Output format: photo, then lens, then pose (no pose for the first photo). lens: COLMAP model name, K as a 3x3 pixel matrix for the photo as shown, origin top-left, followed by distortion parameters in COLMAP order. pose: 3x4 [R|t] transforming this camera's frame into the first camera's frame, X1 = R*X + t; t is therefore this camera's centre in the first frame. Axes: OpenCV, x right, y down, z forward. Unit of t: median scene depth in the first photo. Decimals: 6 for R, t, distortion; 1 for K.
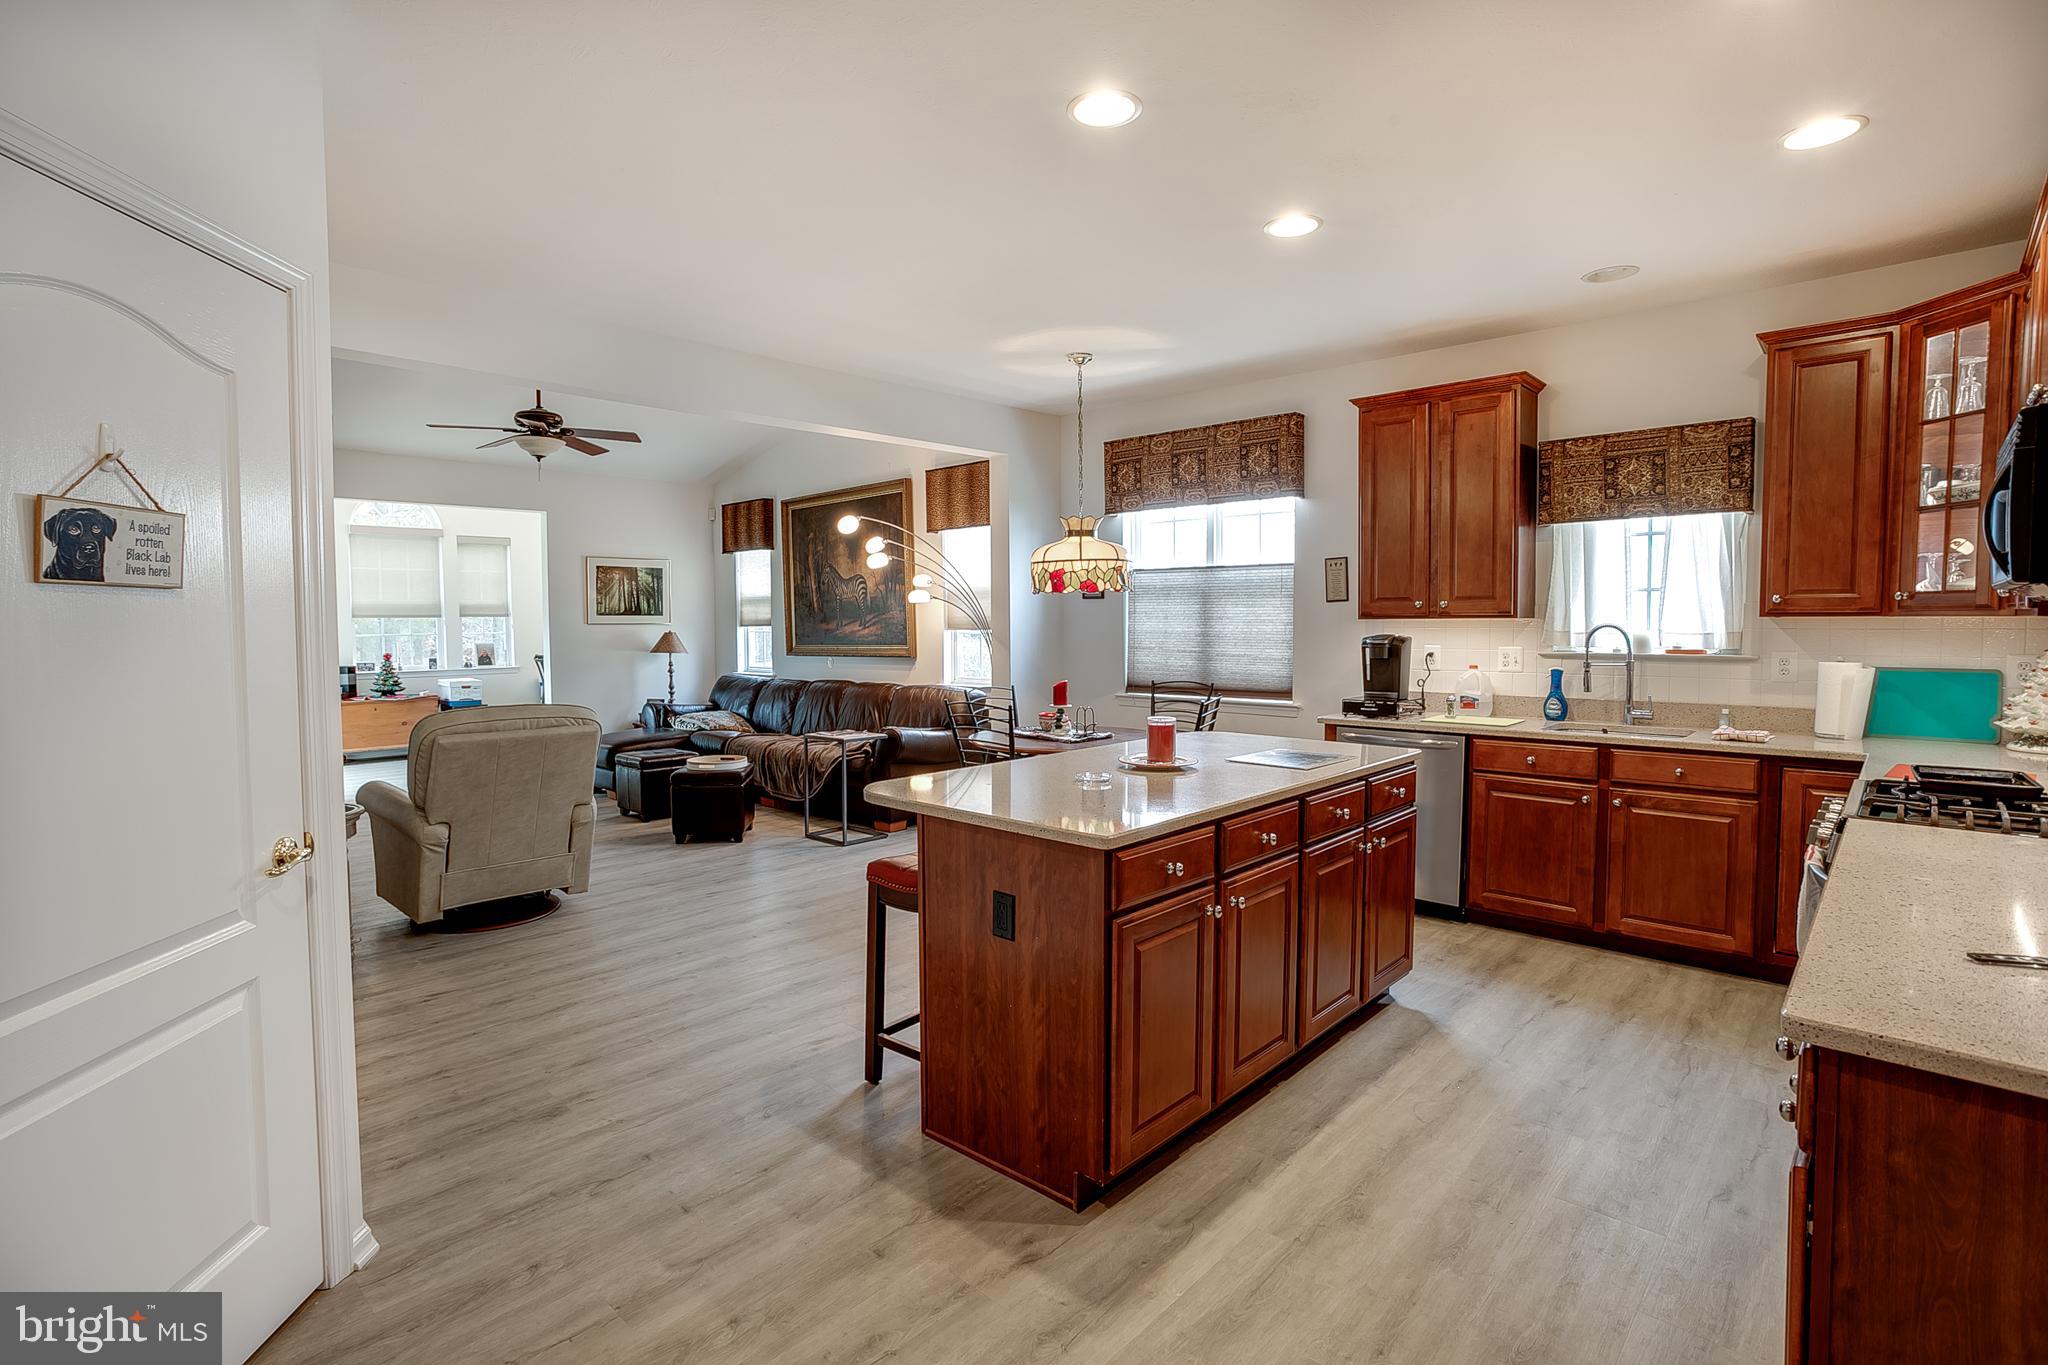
lens RADIAL K [[1006.9, 0, 998.7], [0, 1006.9, 666.2], [0, 0, 1]] dist [-0.055395, 0.027900]
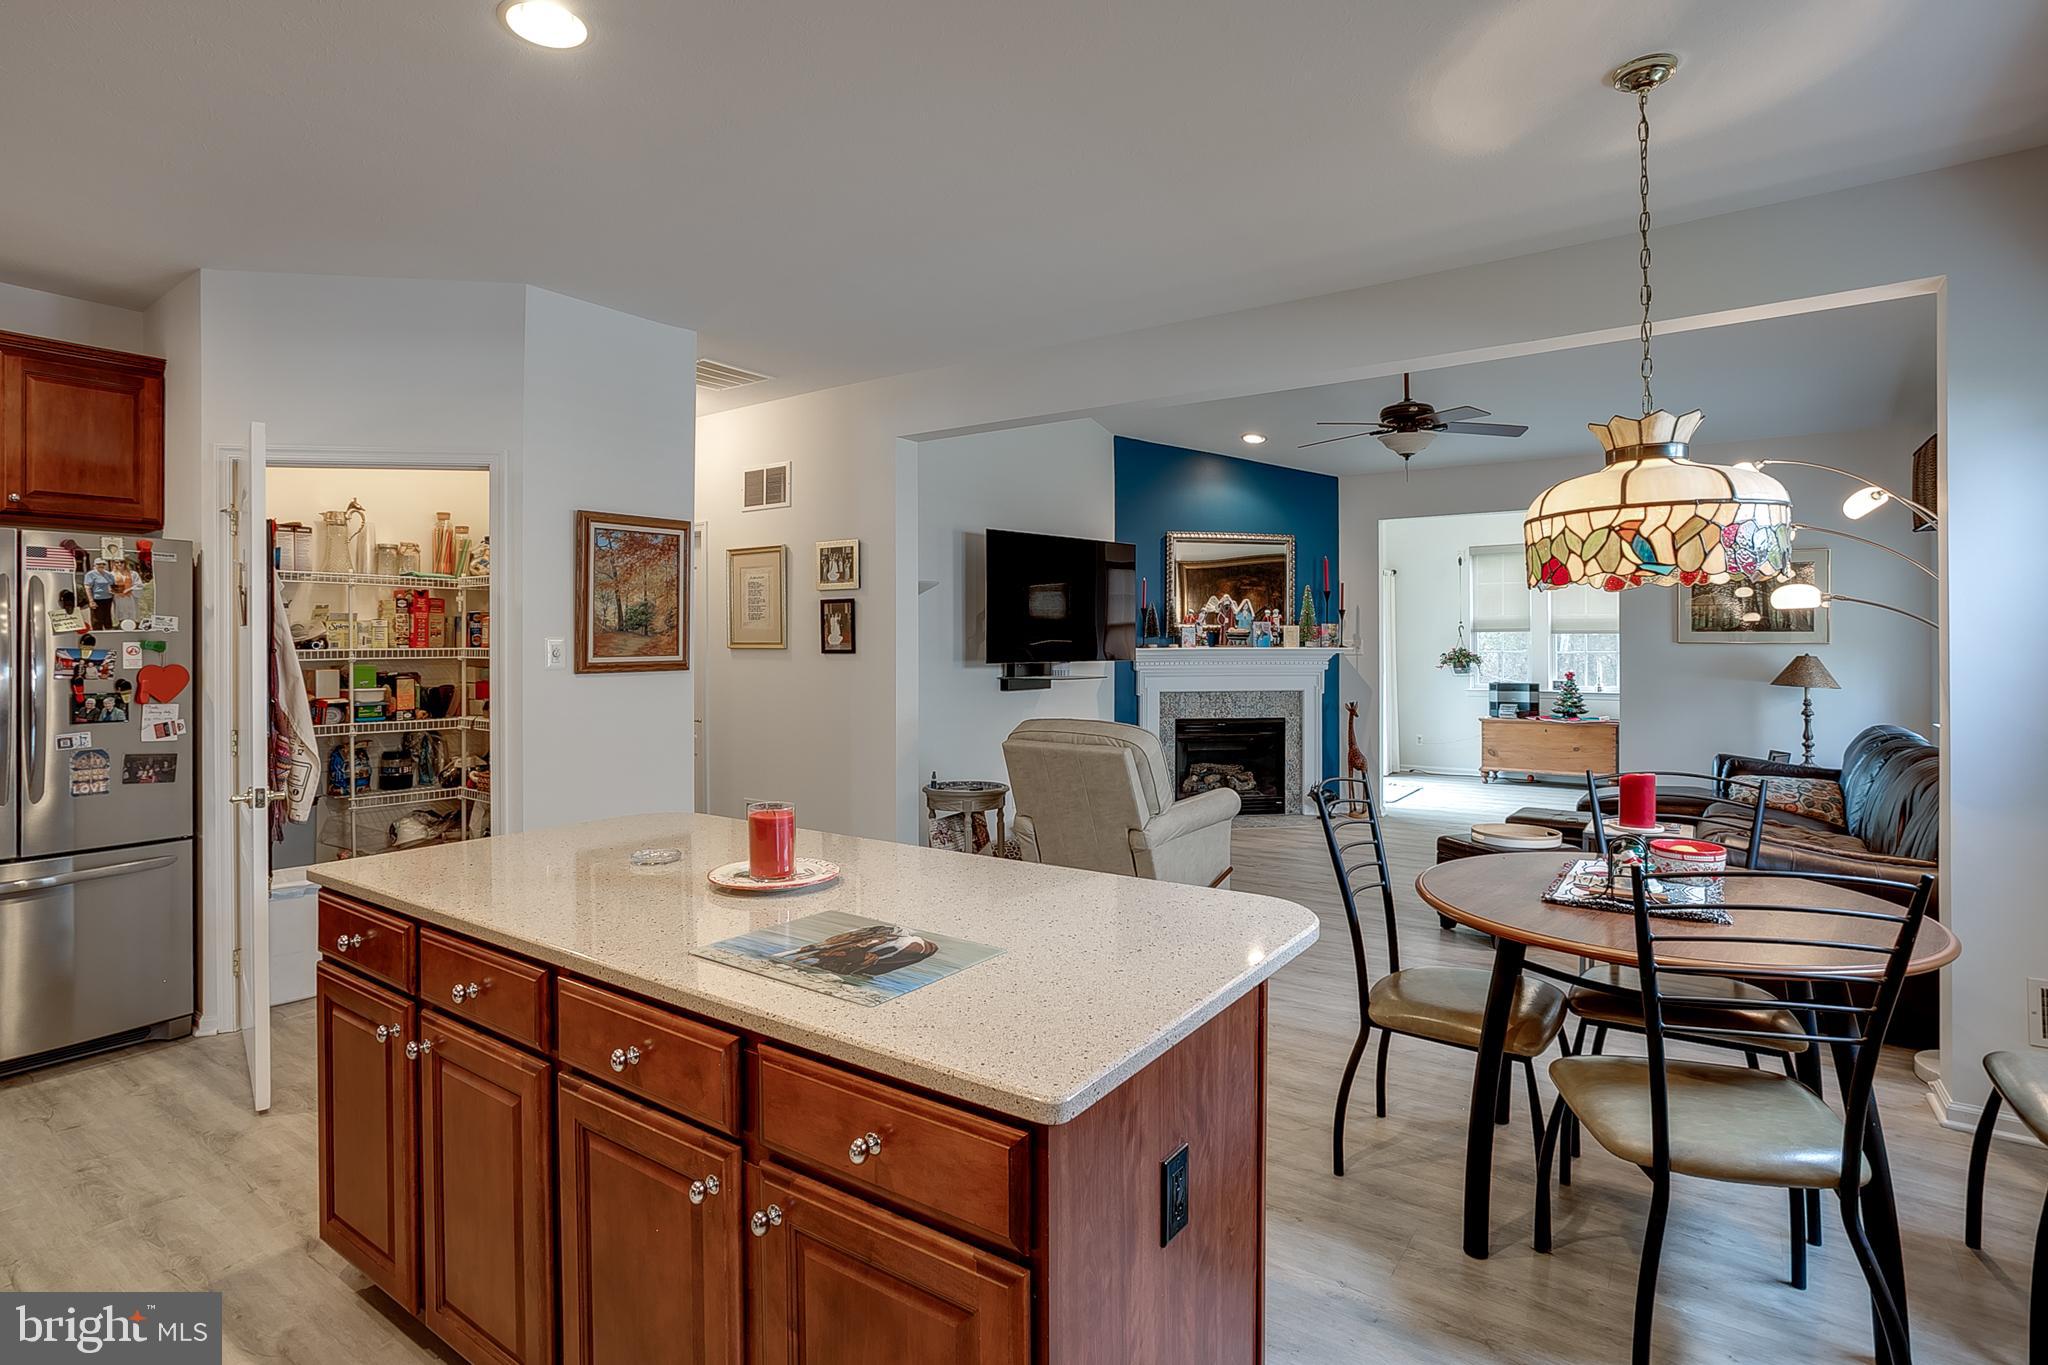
lens RADIAL K [[1010.9, 0, 965.7], [0, 1010.9, 637.0], [0, 0, 1]] dist [-0.031404, 0.000401]
pose [[0.111390, 0.002471, -0.993774, 0.304090], [-0.045220, 0.998974, -0.002585, -0.021466], [0.992747, 0.045226, 0.111387, 0.401220]]
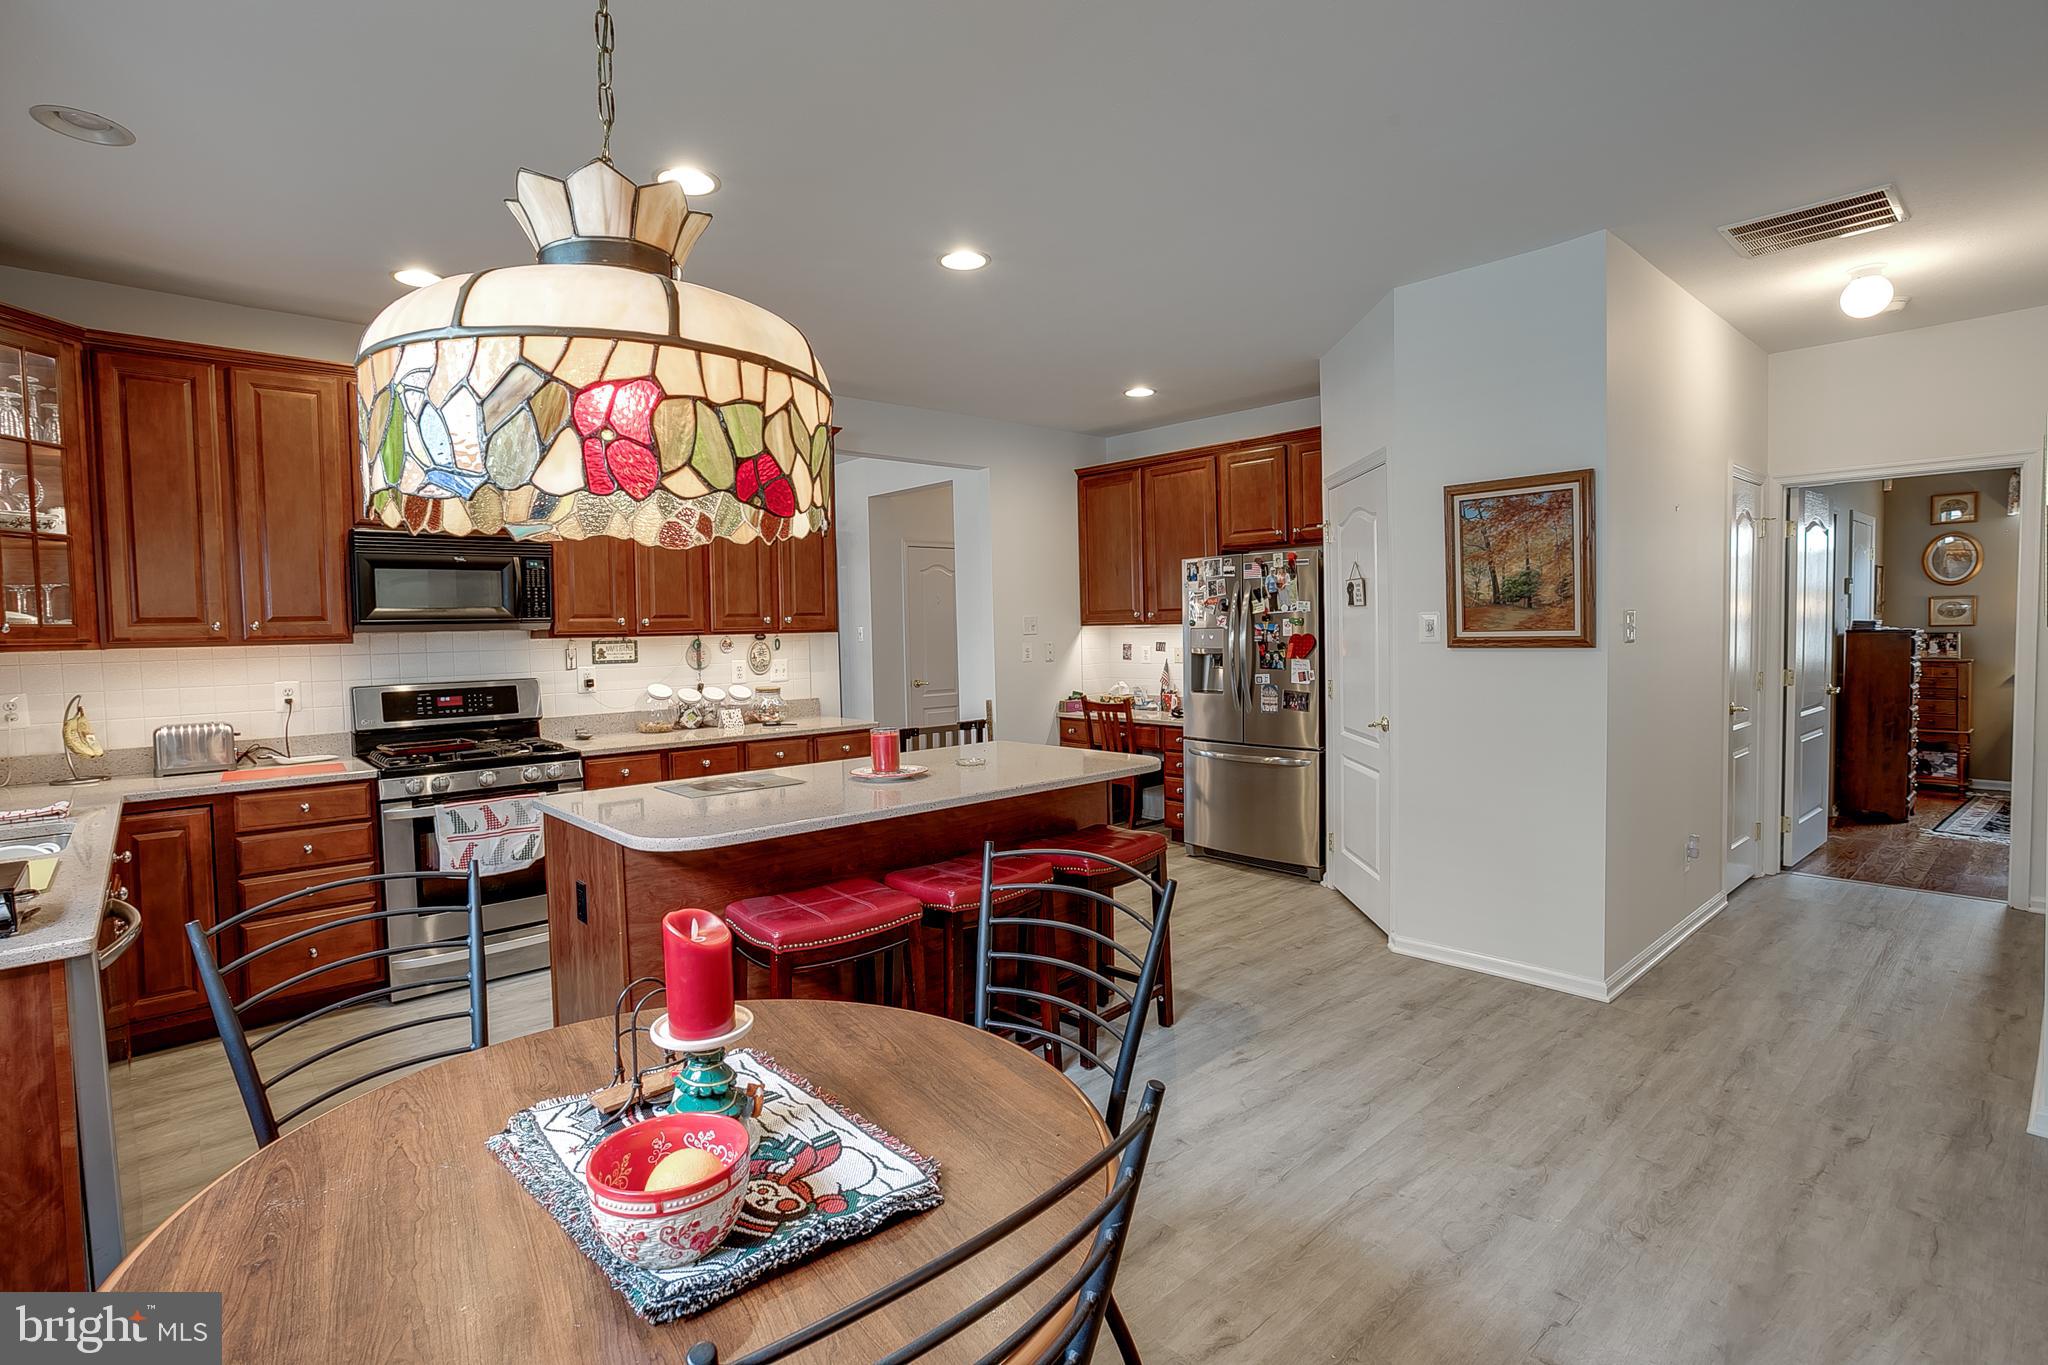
lens RADIAL K [[974.1, 0, 998.5], [0, 974.1, 672.1], [0, 0, 1]] dist [-0.054161, 0.024050]
pose [[-0.995711, 0.022834, 0.089659, -0.015531], [0.031312, 0.995049, 0.094326, -0.035959], [-0.087061, 0.096729, -0.991496, 0.754375]]
